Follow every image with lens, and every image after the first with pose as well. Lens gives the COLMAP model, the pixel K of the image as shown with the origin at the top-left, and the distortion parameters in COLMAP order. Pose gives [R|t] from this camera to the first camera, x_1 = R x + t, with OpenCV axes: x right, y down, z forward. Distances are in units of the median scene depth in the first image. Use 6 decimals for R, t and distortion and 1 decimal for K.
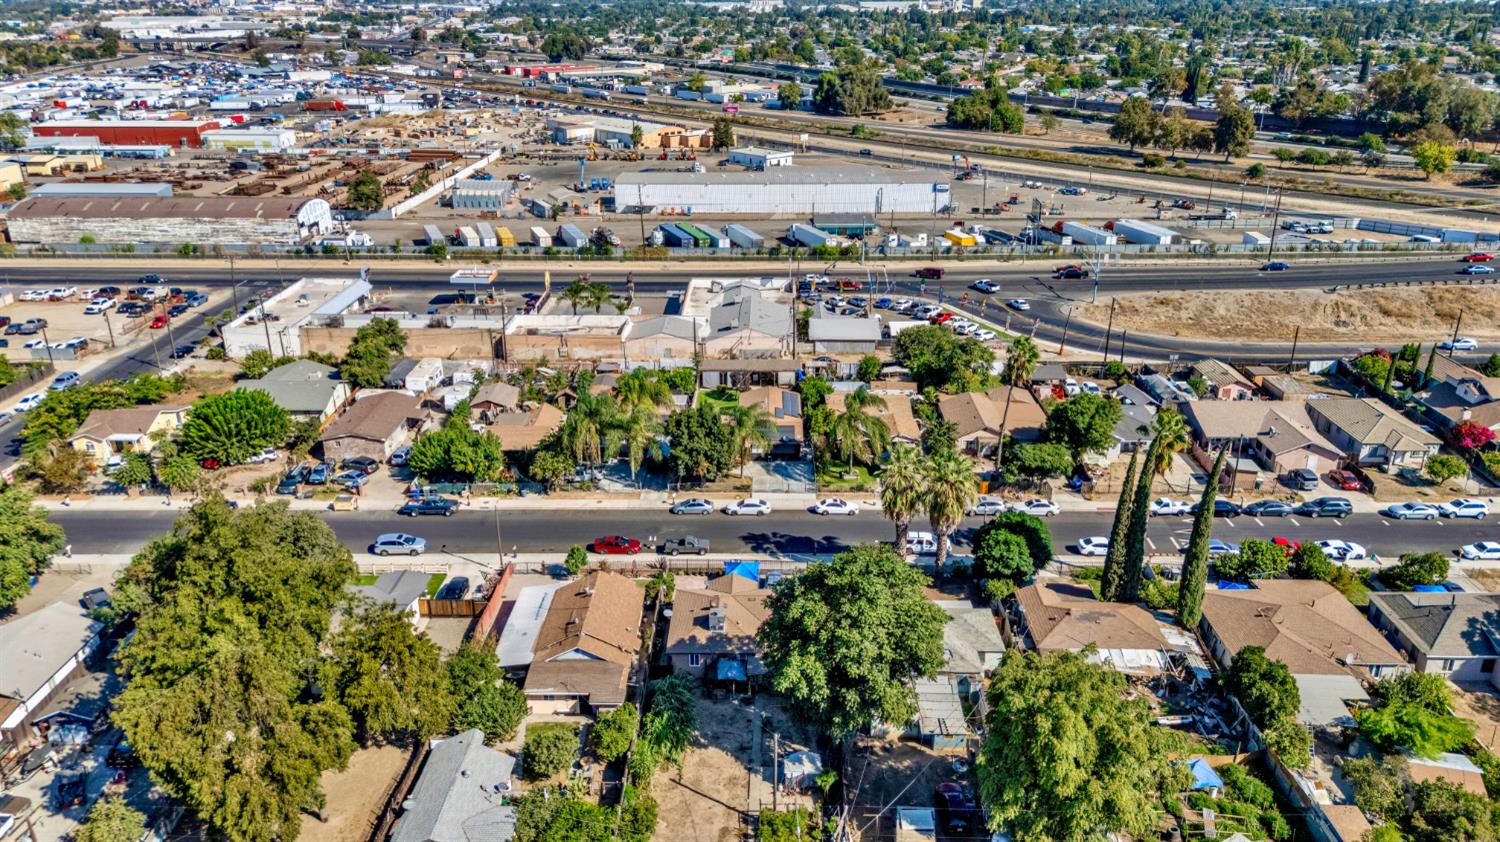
lens RADIAL K [[1092.8, 0, 750.0], [0, 1092.8, 421.0], [0, 0, 1]] dist [0.076436, -0.088267]
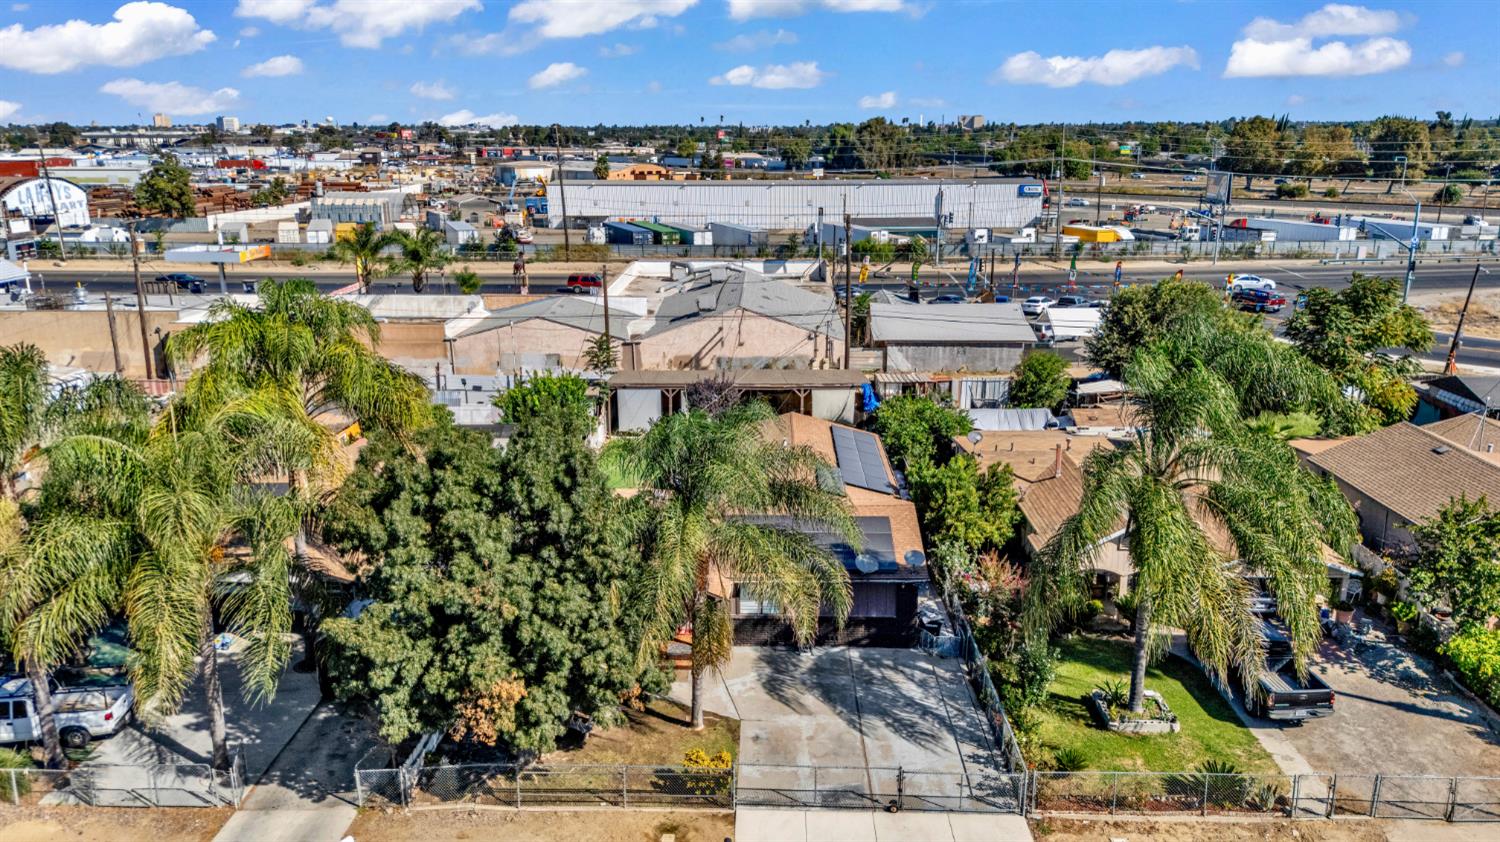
lens RADIAL K [[1092.8, 0, 750.0], [0, 1092.8, 421.0], [0, 0, 1]] dist [0.076436, -0.088267]
pose [[0.999998, 0.002069, 0.000042, 0.003373], [-0.002050, 0.993407, -0.114620, 0.009189], [-0.000279, 0.114620, 0.993409, 0.544161]]
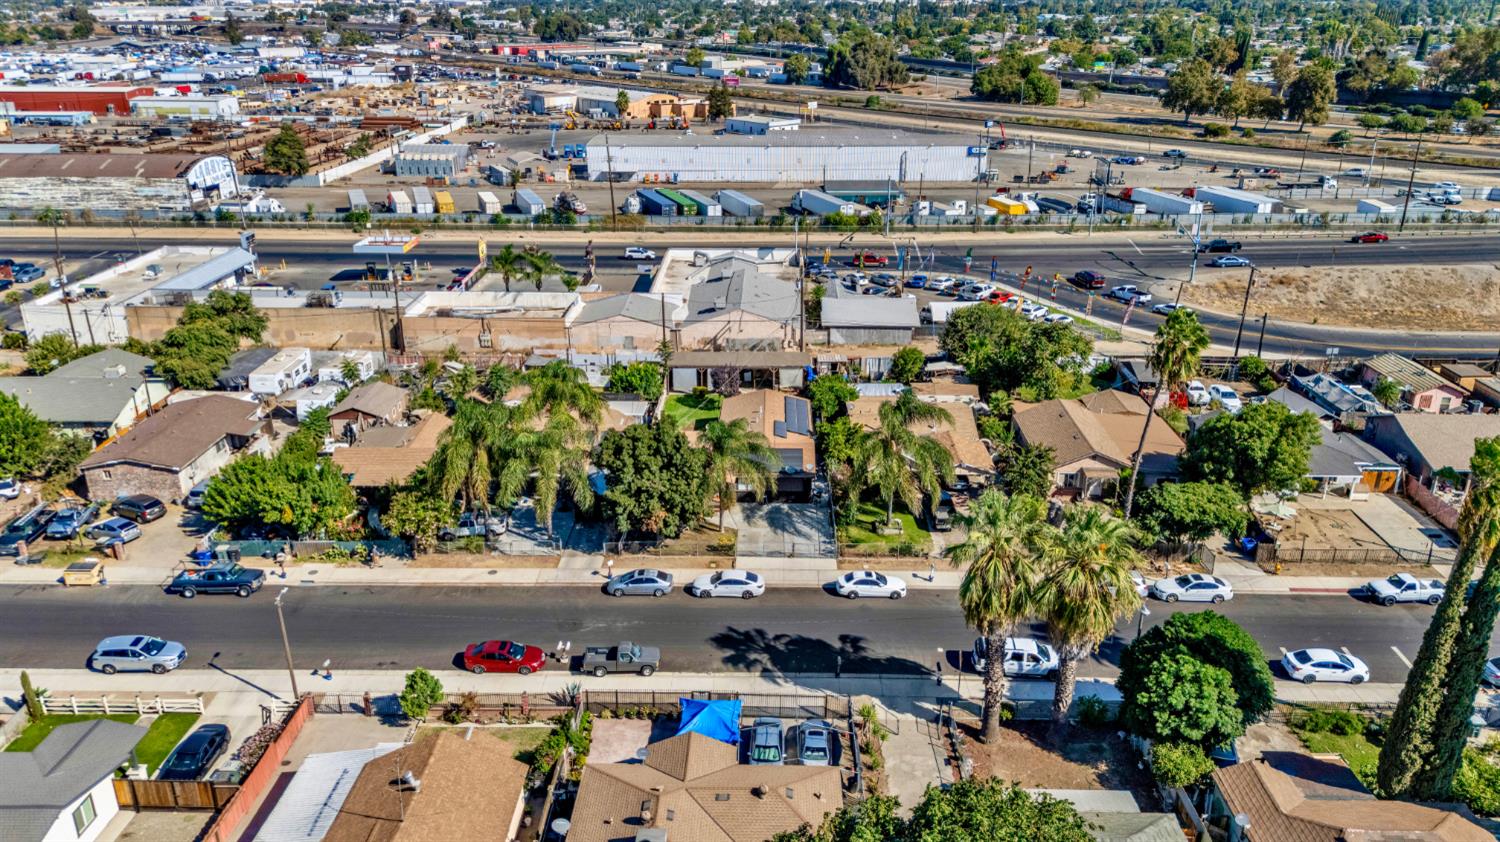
lens RADIAL K [[1092.8, 0, 750.0], [0, 1092.8, 421.0], [0, 0, 1]] dist [0.076436, -0.088267]
pose [[0.999981, 0.004508, -0.004096, 0.008755], [-0.004513, 0.999989, -0.001108, -0.009063], [0.004091, 0.001126, 0.999991, 0.256519]]
